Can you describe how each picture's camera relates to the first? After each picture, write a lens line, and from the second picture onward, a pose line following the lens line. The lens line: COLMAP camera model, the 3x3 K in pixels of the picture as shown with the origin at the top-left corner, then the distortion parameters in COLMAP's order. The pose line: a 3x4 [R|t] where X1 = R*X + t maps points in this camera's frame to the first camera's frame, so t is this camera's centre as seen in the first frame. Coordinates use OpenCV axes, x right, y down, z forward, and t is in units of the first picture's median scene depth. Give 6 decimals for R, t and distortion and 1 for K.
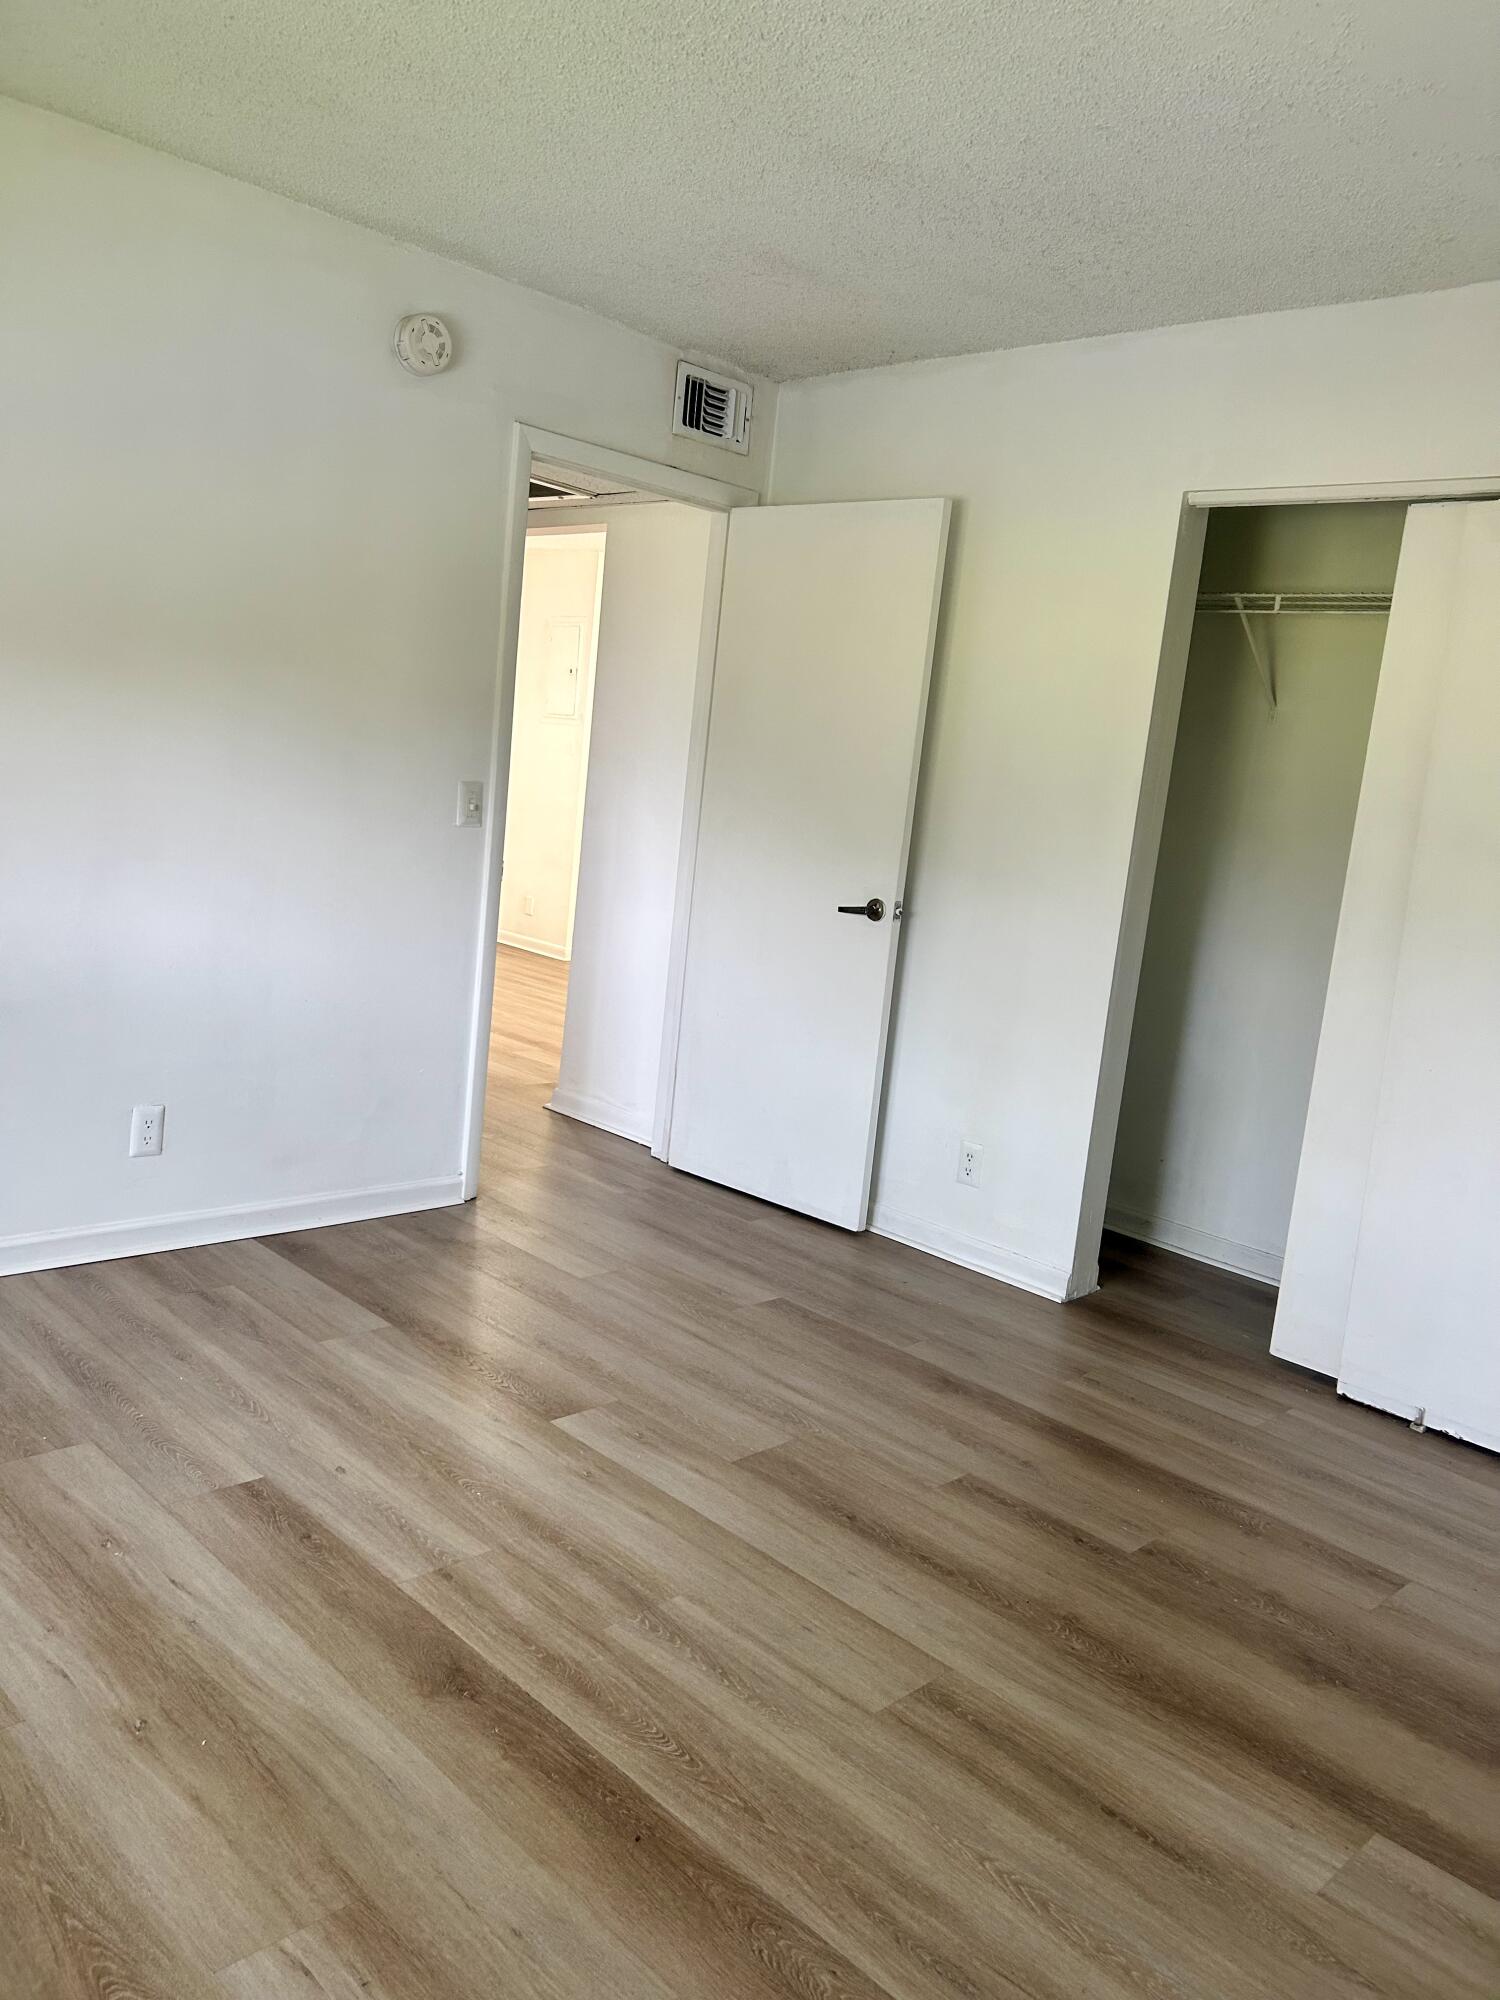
lens RADIAL K [[1509.8, 0, 732.5], [0, 1509.8, 1000.7], [0, 0, 1]] dist [0.010302, -0.011880]
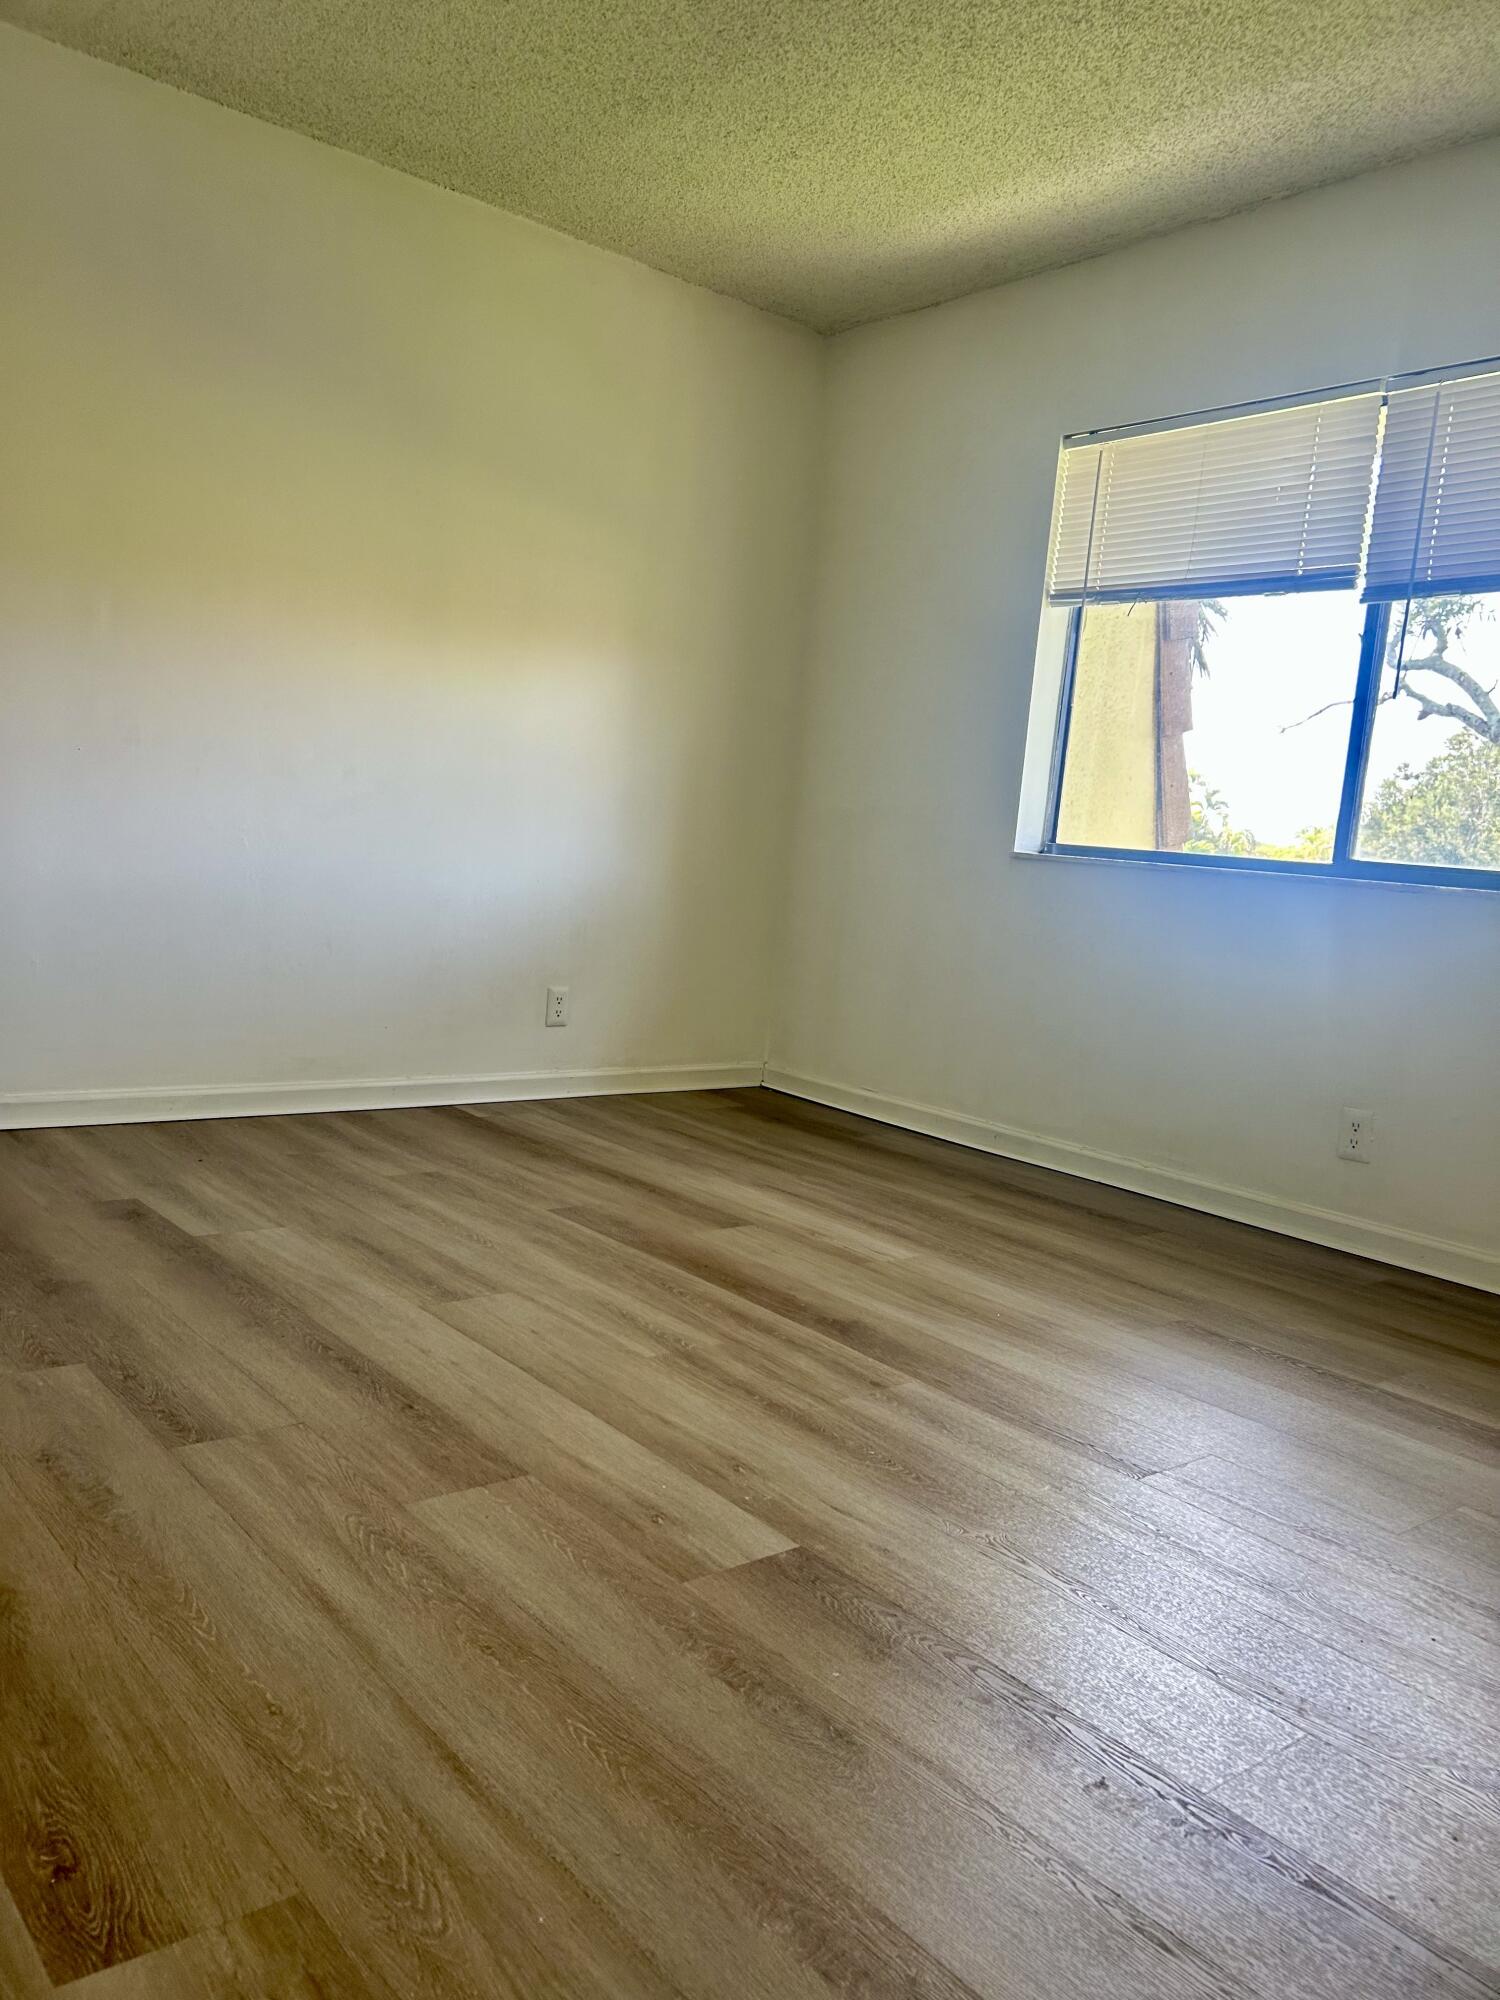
lens RADIAL K [[1509.8, 0, 732.5], [0, 1509.8, 1000.7], [0, 0, 1]] dist [0.010302, -0.011880]
pose [[-0.976881, -0.200345, 0.074597, -0.124063], [-0.173988, 0.947825, 0.267126, -0.122457], [-0.124223, 0.247971, -0.960770, 2.001105]]
